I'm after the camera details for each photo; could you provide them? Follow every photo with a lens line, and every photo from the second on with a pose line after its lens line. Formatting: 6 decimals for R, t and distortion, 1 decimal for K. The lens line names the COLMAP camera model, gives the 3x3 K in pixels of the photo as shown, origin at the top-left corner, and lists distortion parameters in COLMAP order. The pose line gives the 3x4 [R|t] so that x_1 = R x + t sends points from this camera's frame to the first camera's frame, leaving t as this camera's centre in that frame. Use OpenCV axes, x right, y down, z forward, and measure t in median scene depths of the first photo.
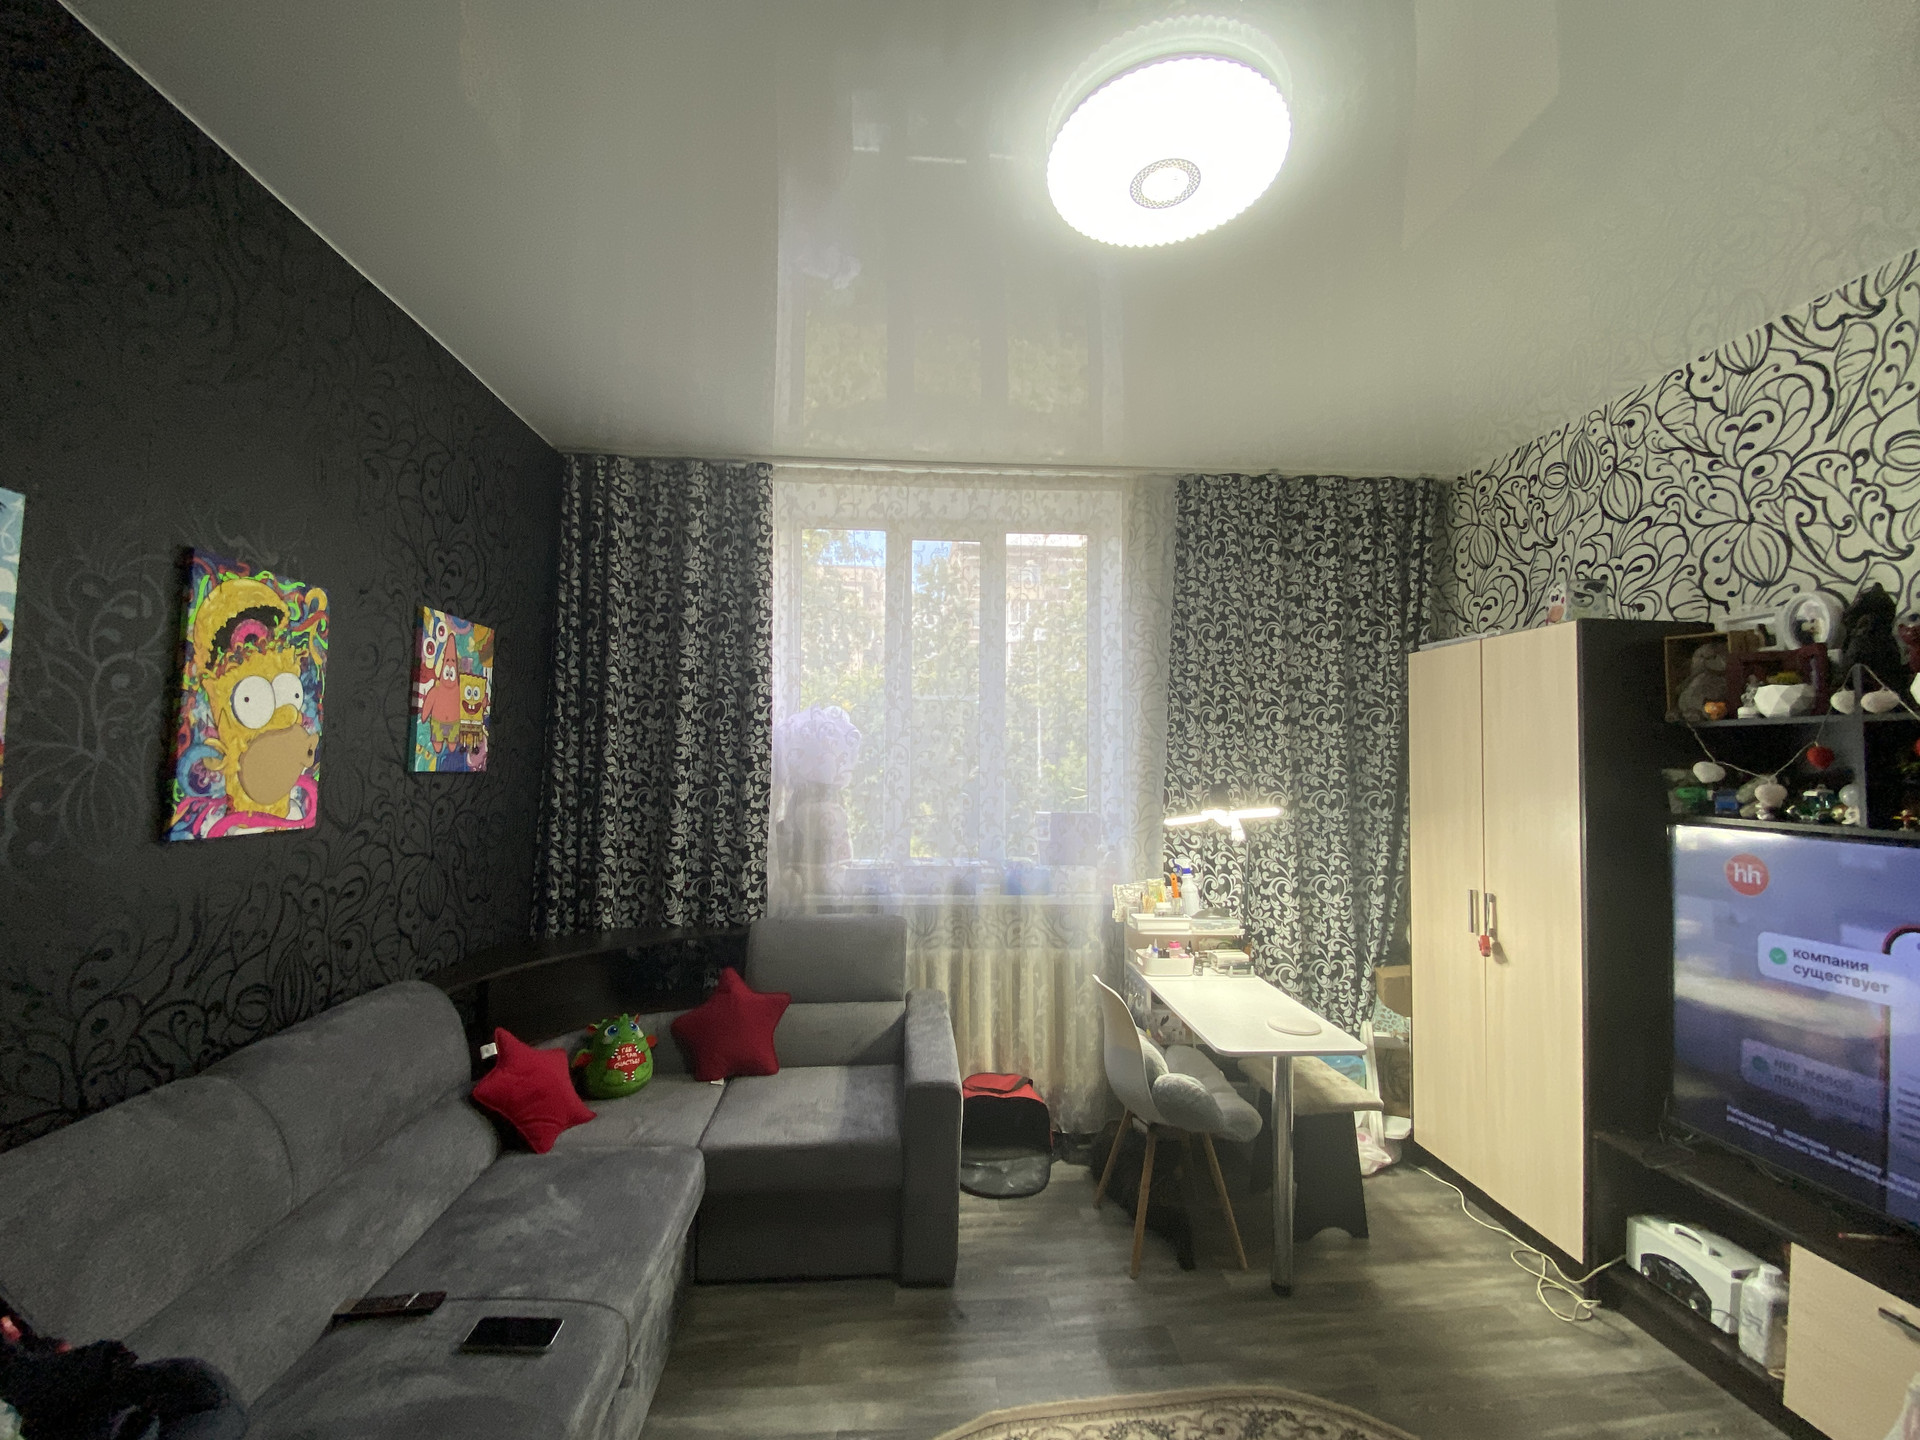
lens RADIAL K [[780.8, 0, 960.0], [0, 780.8, 720.0], [0, 0, 1]] dist [0.032960, -0.026563]
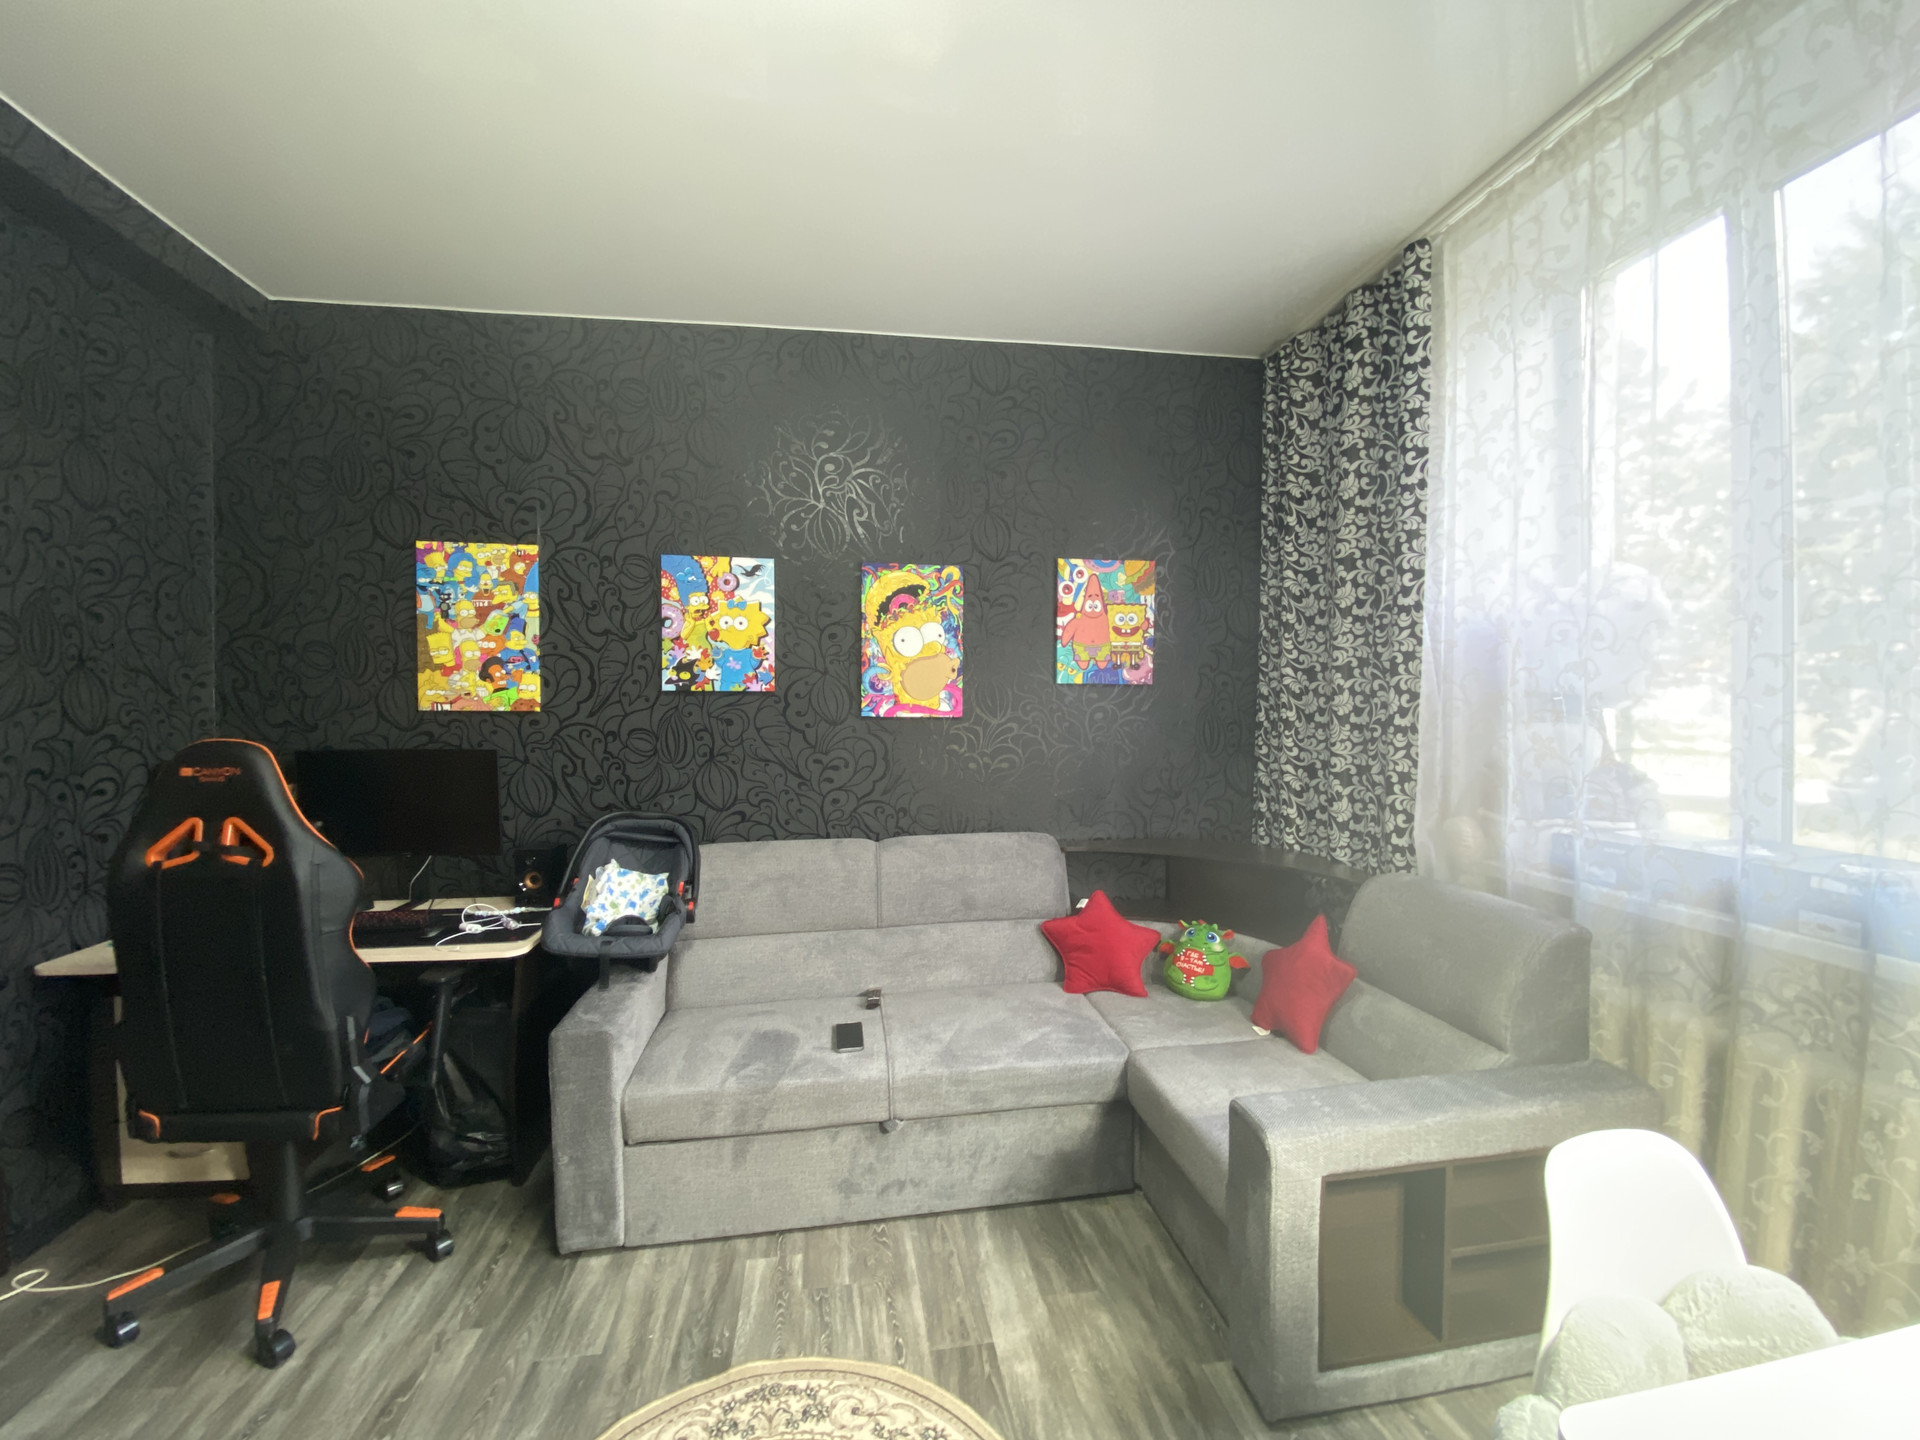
lens RADIAL K [[780.8, 0, 960.0], [0, 780.8, 720.0], [0, 0, 1]] dist [0.032960, -0.026563]
pose [[0.063715, 0.004097, -0.997960, 0.485574], [0.056618, 0.998366, 0.007714, 0.083378], [0.996361, -0.056994, 0.063378, 0.574871]]
